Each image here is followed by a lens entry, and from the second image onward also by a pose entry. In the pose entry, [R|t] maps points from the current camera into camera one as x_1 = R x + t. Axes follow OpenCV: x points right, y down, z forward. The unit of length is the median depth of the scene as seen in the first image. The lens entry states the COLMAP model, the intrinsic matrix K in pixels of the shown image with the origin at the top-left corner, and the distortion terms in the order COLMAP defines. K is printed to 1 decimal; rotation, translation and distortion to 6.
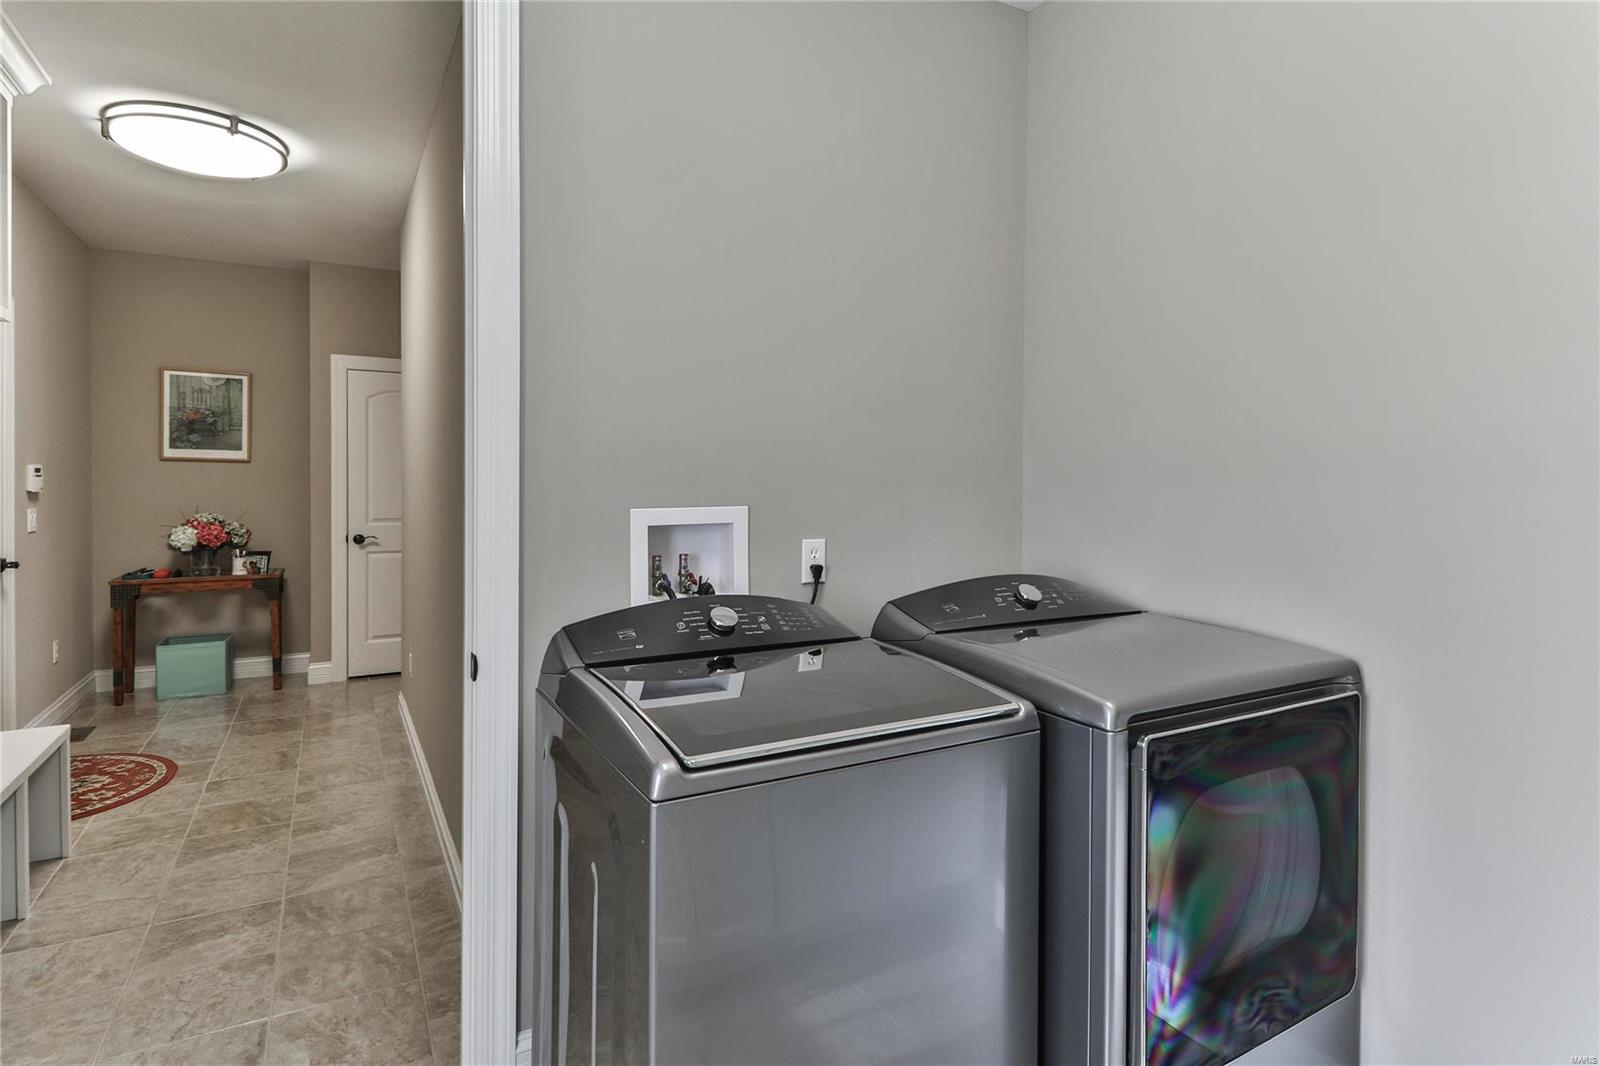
lens RADIAL K [[830.8, 0, 814.5], [0, 830.8, 484.4], [0, 0, 1]] dist [0.024941, -0.014321]
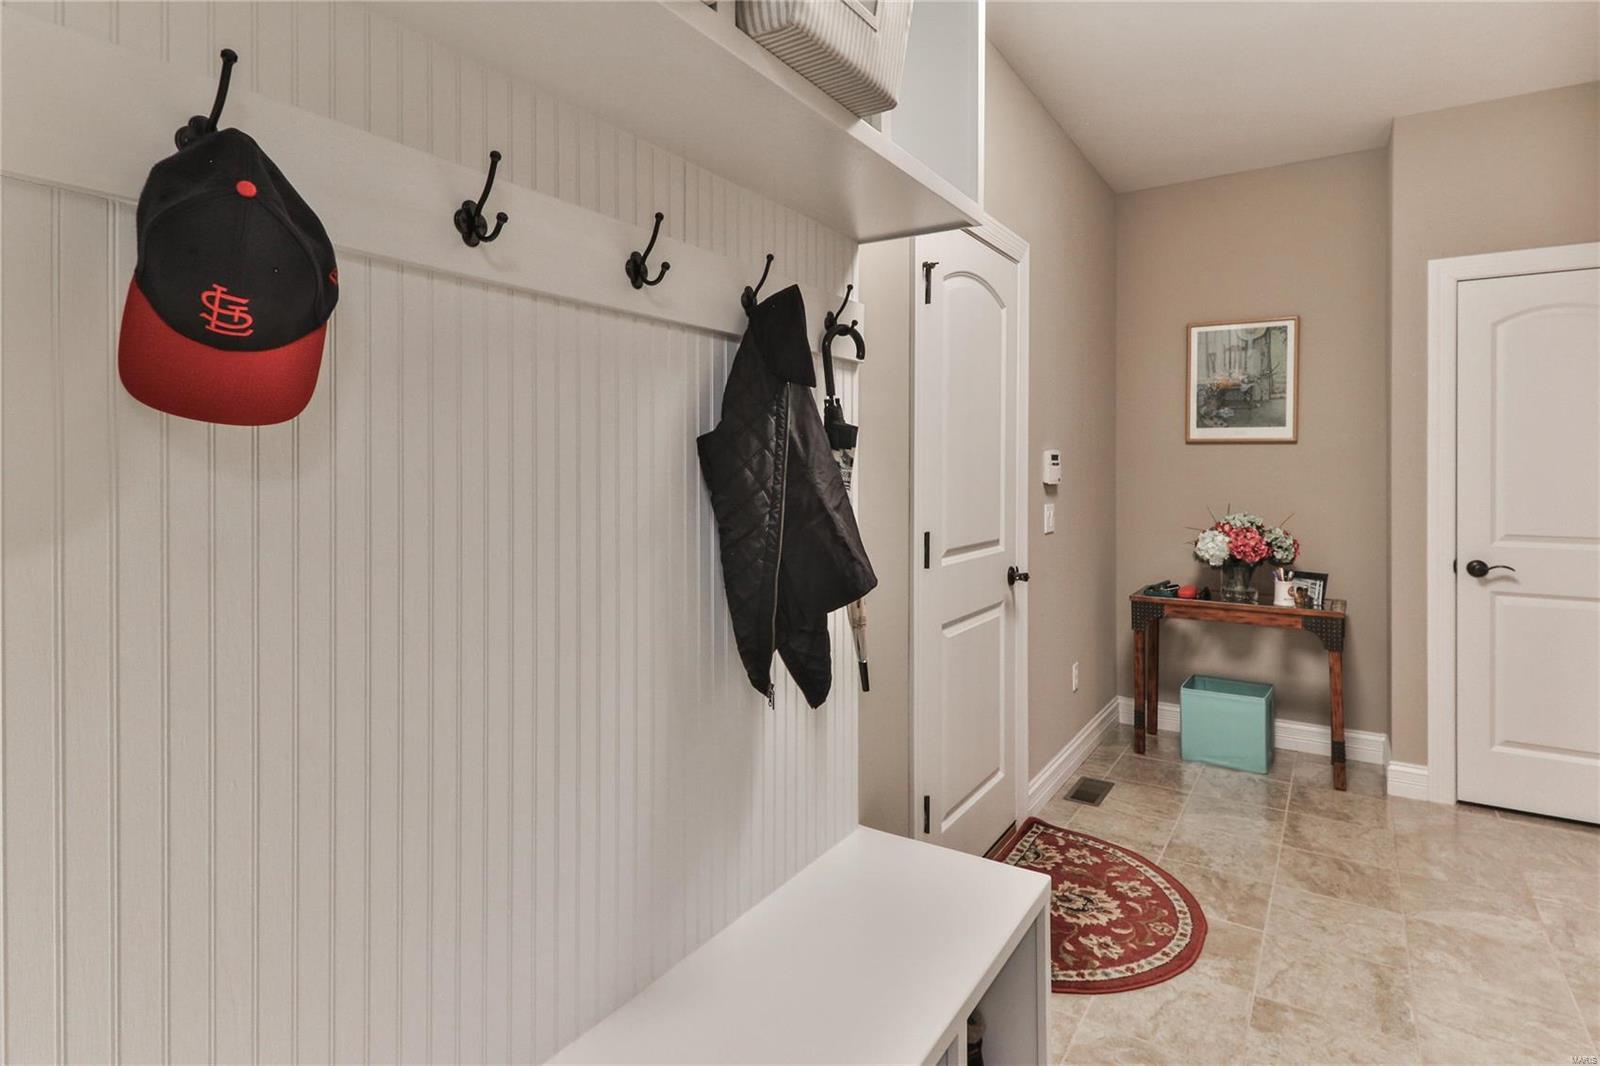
lens RADIAL K [[830.8, 0, 814.5], [0, 830.8, 484.4], [0, 0, 1]] dist [0.024941, -0.014321]
pose [[0.467221, 0.011655, -0.884064, -0.261093], [0.000398, 0.999910, 0.013393, -0.001341], [0.884140, -0.006609, 0.467175, 0.339753]]
